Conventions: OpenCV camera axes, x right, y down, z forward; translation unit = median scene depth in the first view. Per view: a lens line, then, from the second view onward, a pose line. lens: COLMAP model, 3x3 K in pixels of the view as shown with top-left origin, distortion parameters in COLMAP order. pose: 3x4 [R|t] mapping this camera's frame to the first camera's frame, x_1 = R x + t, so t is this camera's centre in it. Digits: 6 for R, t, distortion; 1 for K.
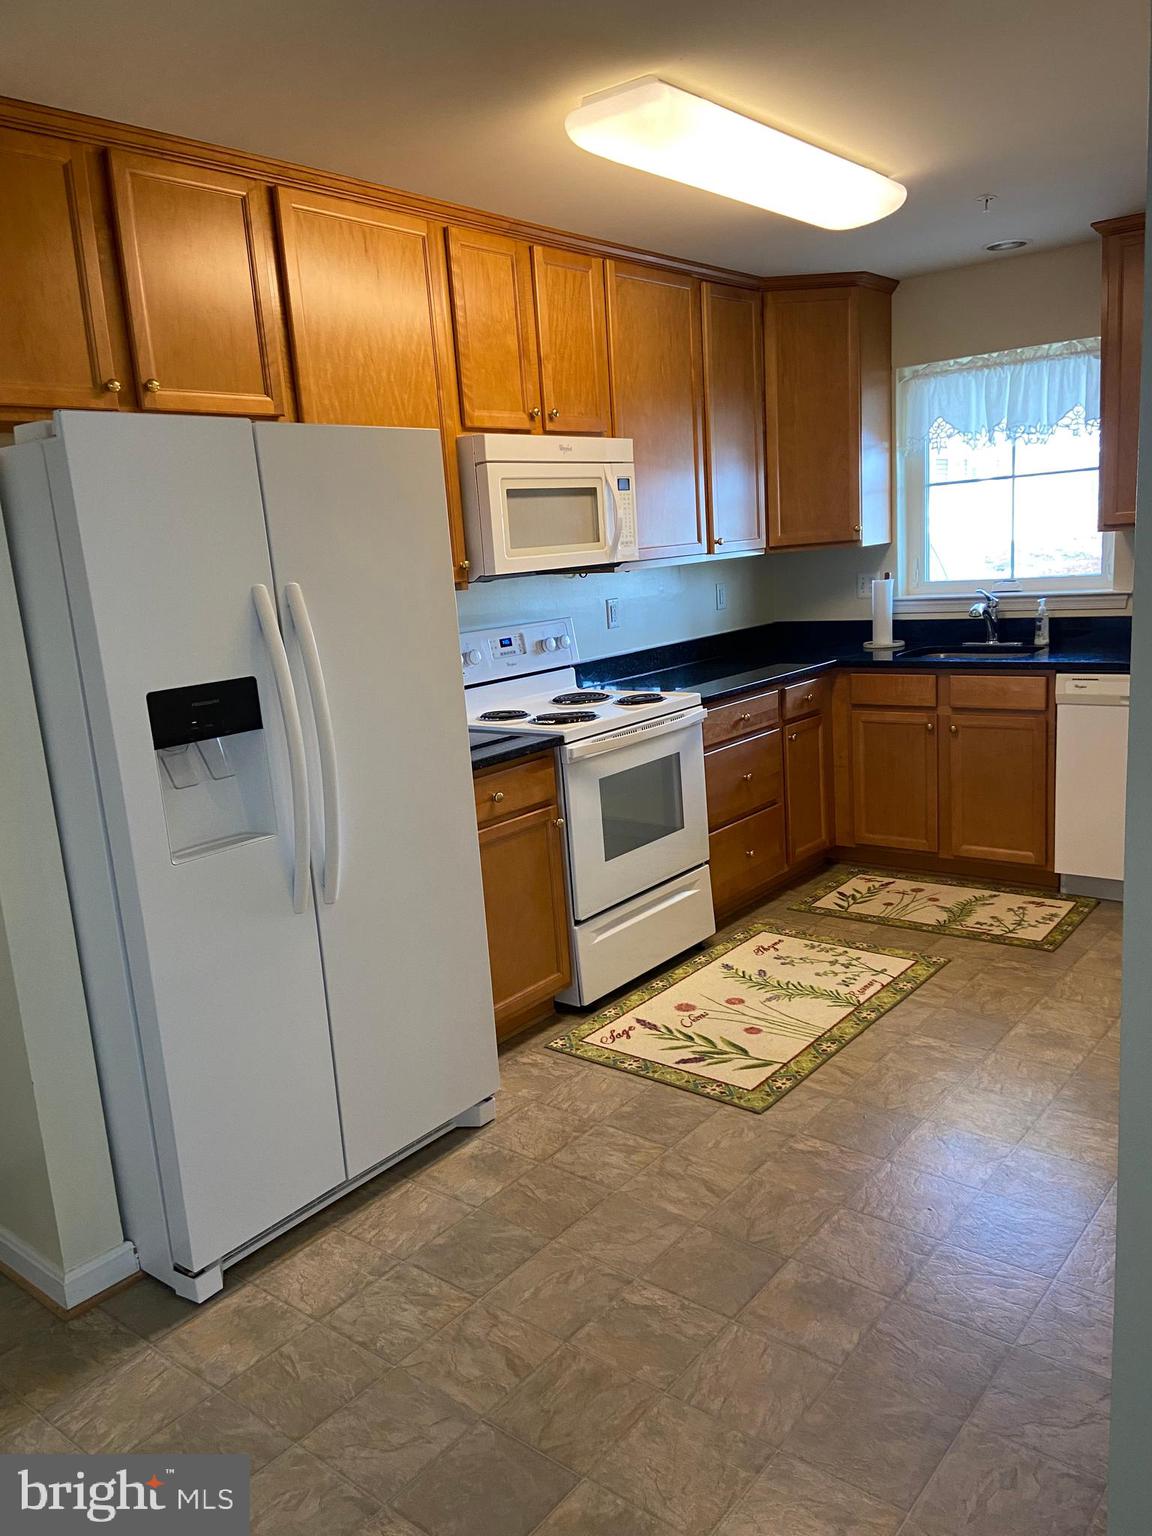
lens RADIAL K [[1143.5, 0, 583.3], [0, 1143.5, 779.0], [0, 0, 1]] dist [0.120091, -0.162290]
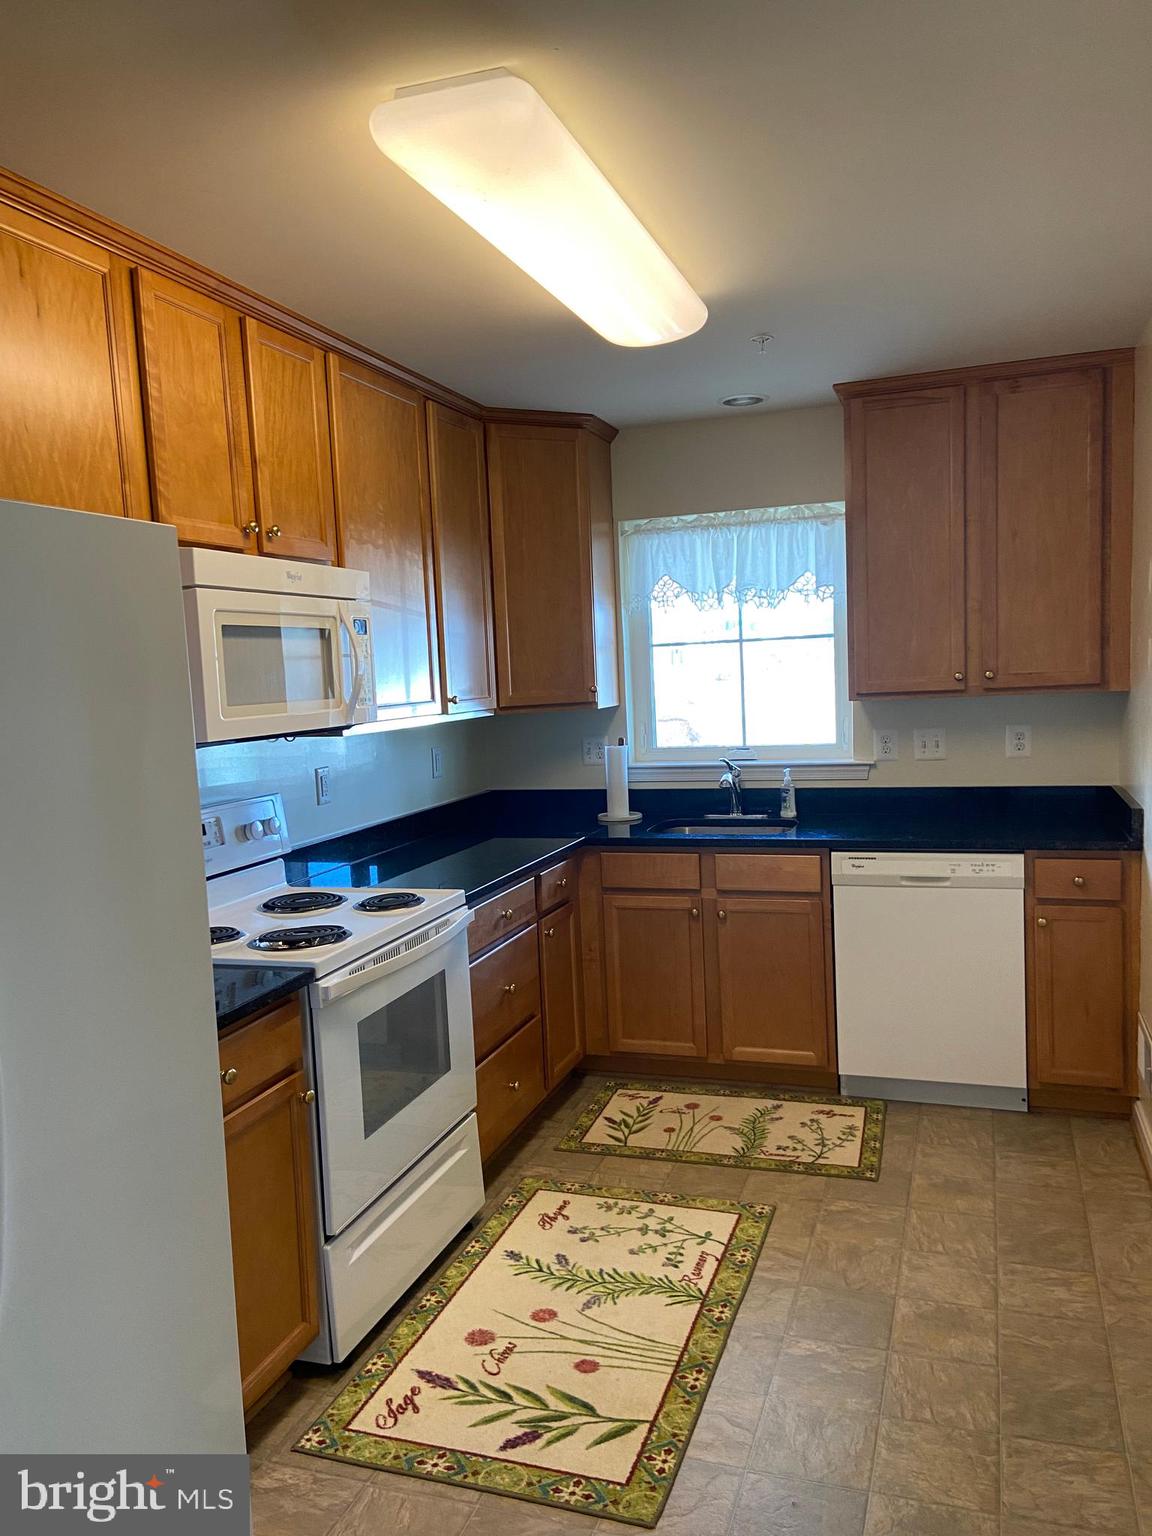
lens RADIAL K [[1143.5, 0, 583.3], [0, 1143.5, 779.0], [0, 0, 1]] dist [0.120091, -0.162290]
pose [[0.939184, -0.005061, 0.343377, -0.086576], [0.050046, 0.991234, -0.122272, -0.047881], [-0.339748, 0.132021, 0.931204, 0.223736]]
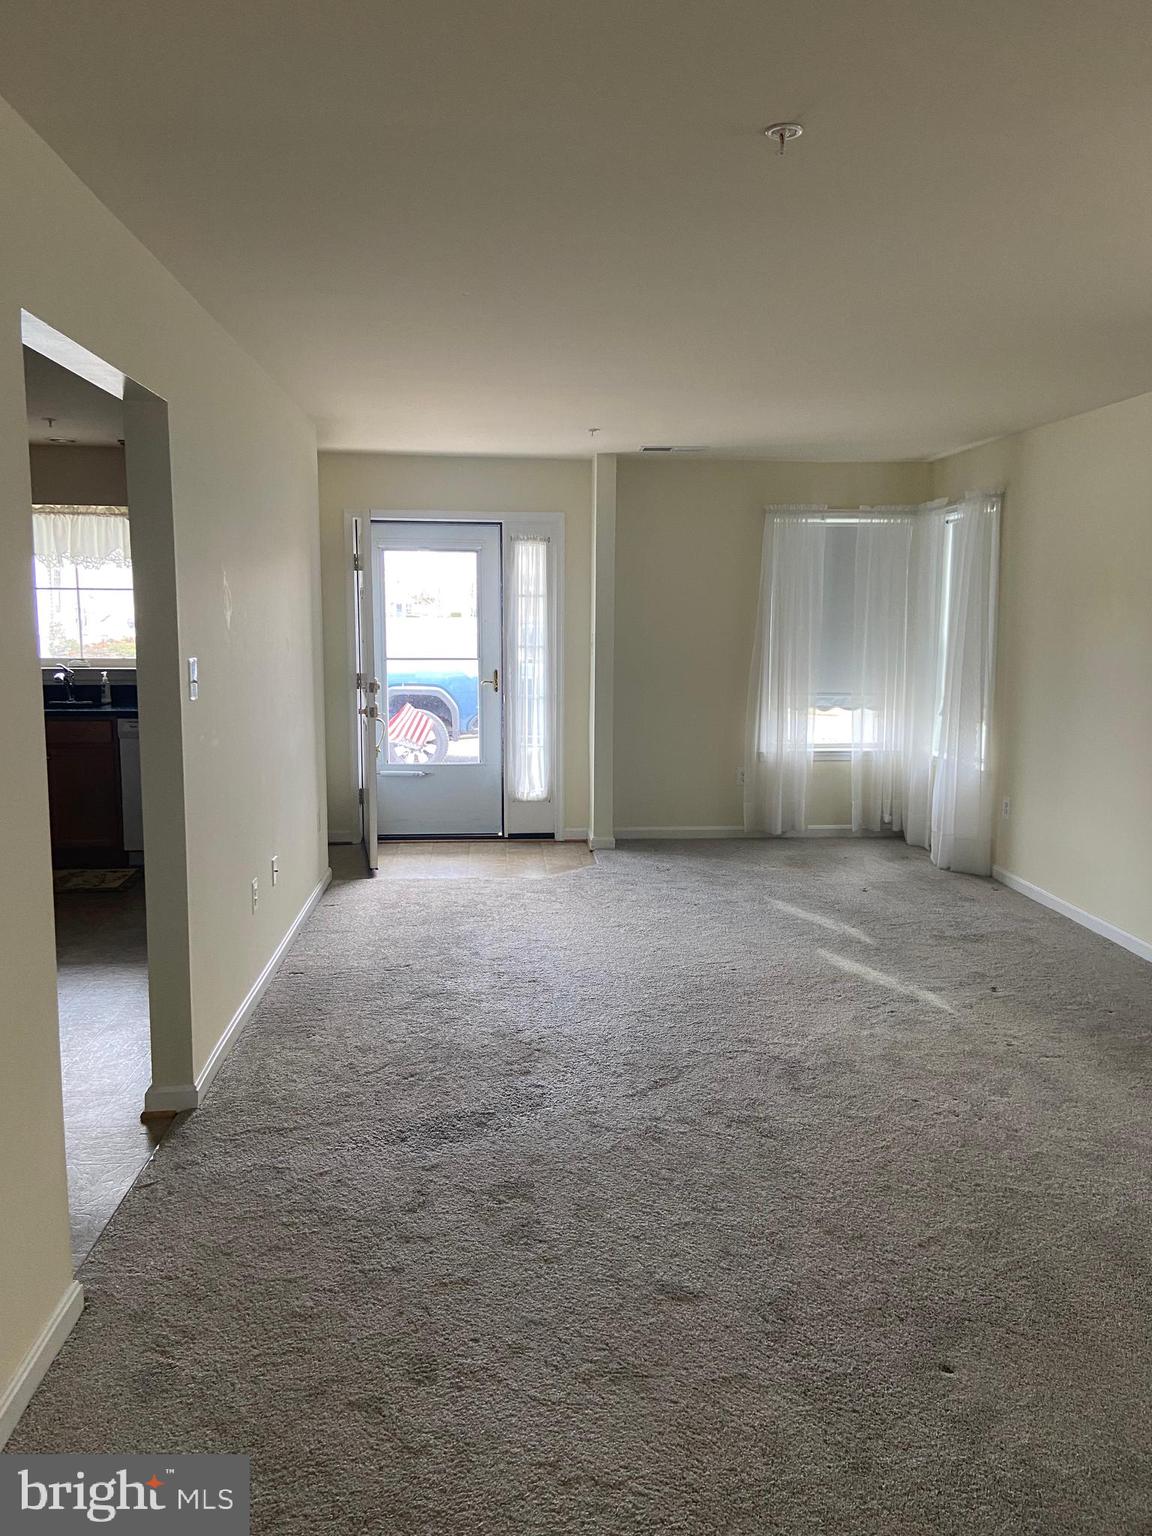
lens RADIAL K [[1143.5, 0, 583.3], [0, 1143.5, 779.0], [0, 0, 1]] dist [0.120091, -0.162290]
pose [[0.727478, -0.023590, 0.685726, -0.207291], [0.085409, 0.994749, -0.056389, 0.133332], [-0.680795, 0.099589, 0.725672, -0.548930]]
